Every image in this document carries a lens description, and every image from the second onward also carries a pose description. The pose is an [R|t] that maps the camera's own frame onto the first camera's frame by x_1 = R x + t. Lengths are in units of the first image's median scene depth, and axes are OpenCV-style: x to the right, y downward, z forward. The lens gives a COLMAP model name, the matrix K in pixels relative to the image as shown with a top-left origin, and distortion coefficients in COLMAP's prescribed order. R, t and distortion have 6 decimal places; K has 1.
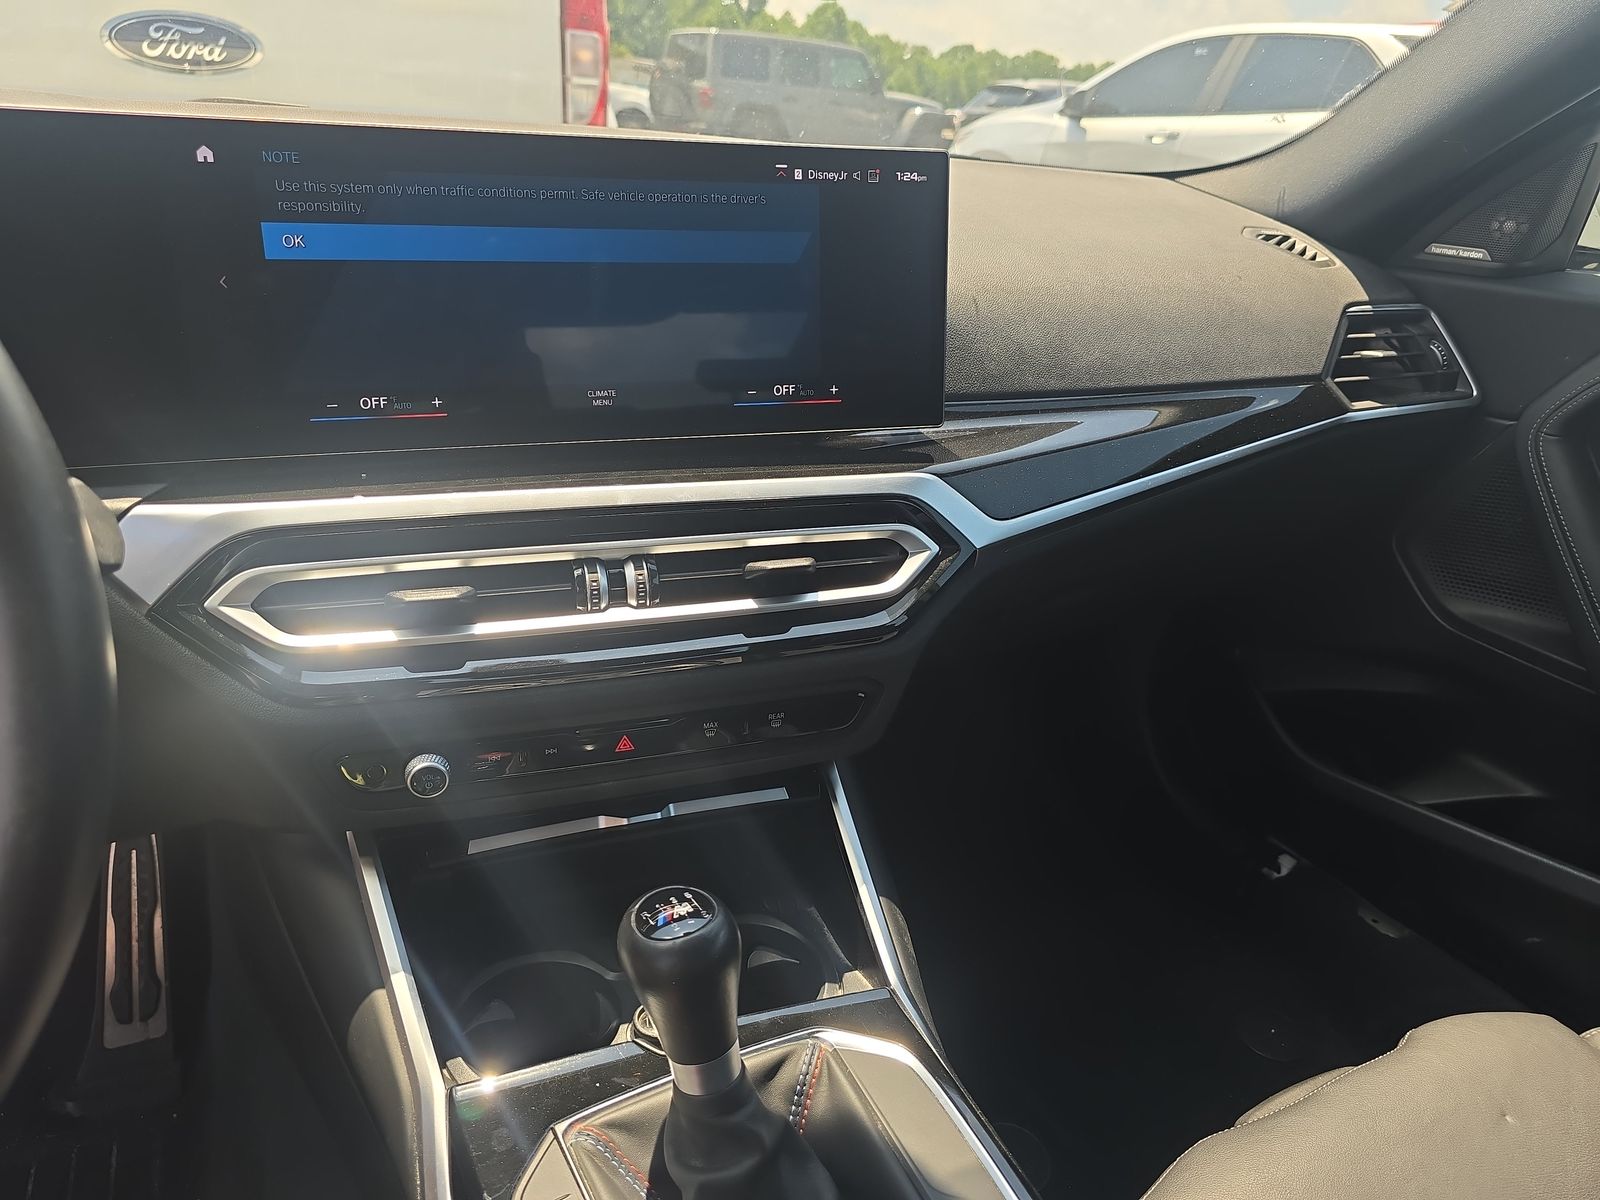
lens RADIAL K [[1103.8, 0, 800.0], [0, 1103.8, 600.0], [0, 0, 1]] dist [0.030114, -0.021620]
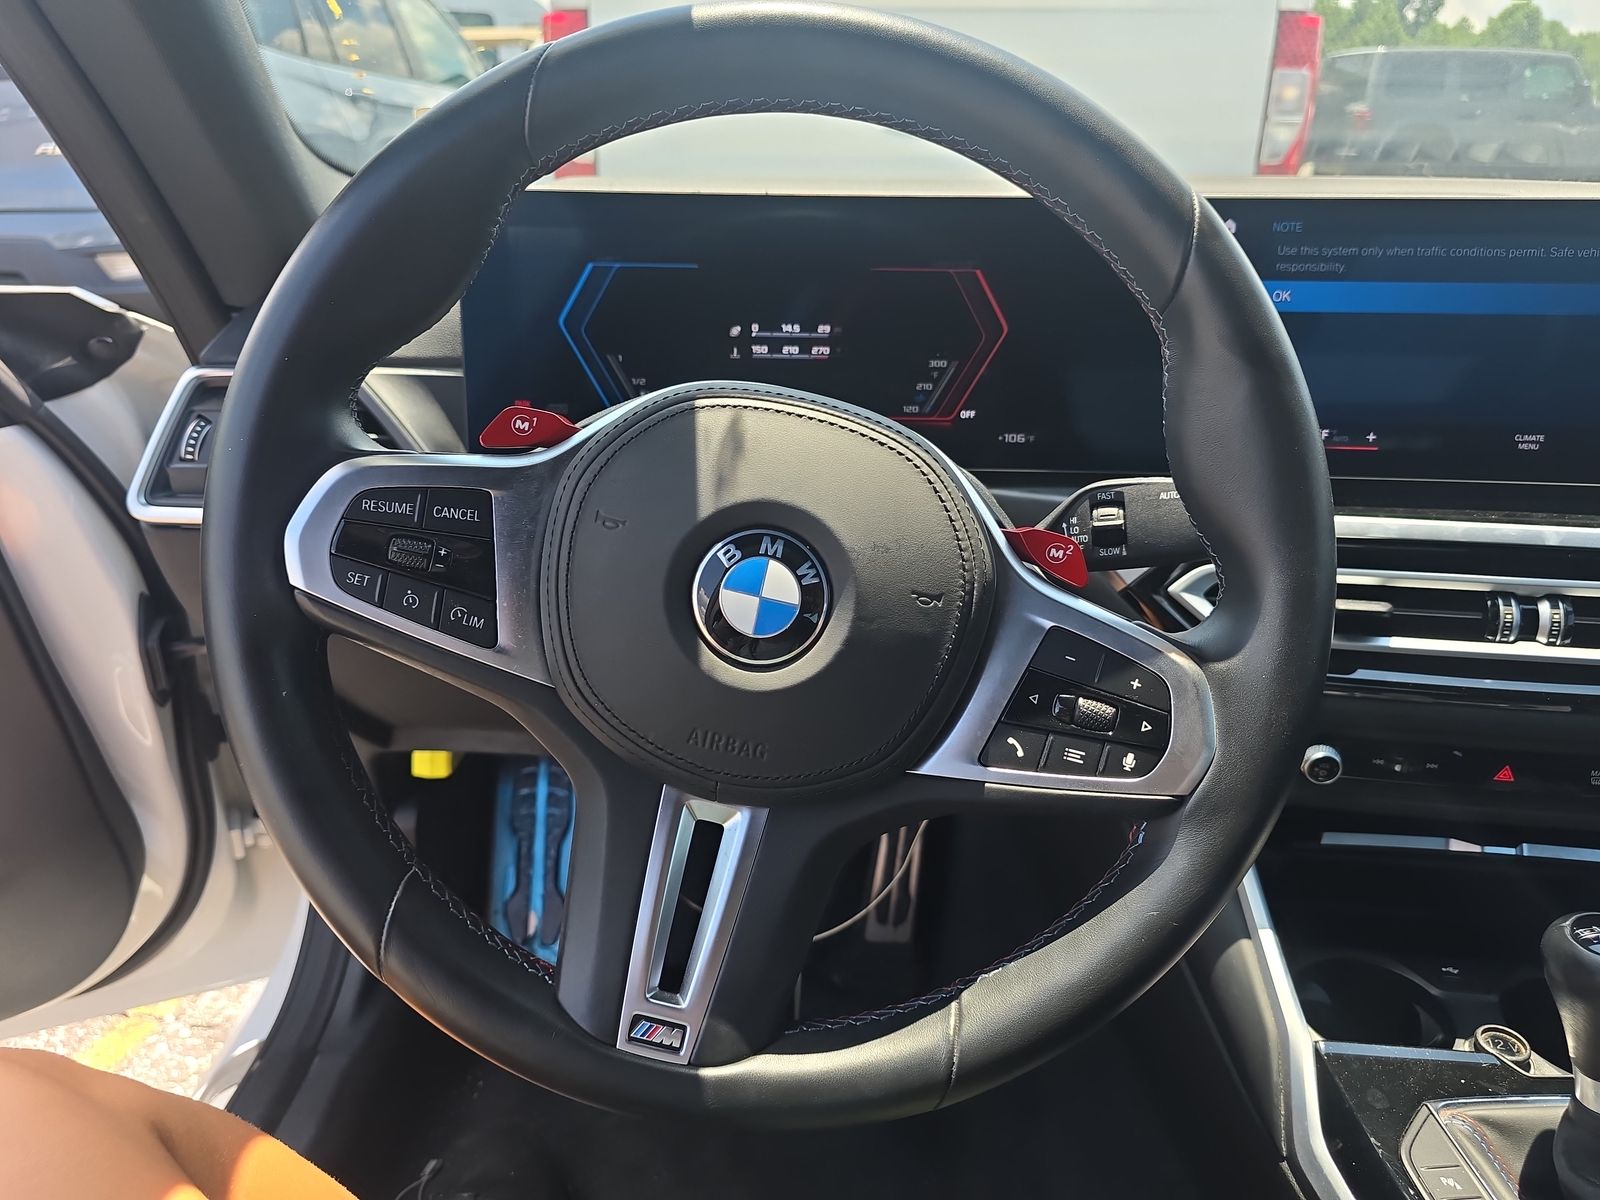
lens RADIAL K [[1124.9, 0, 798.7], [0, 1124.9, 605.4], [0, 0, 1]] dist [0.012059, -0.012443]
pose [[0.880283, 0.130228, -0.456226, -0.287226], [-0.143314, 0.989659, 0.005972, 0.064485], [0.452286, 0.060126, 0.889844, -0.259679]]
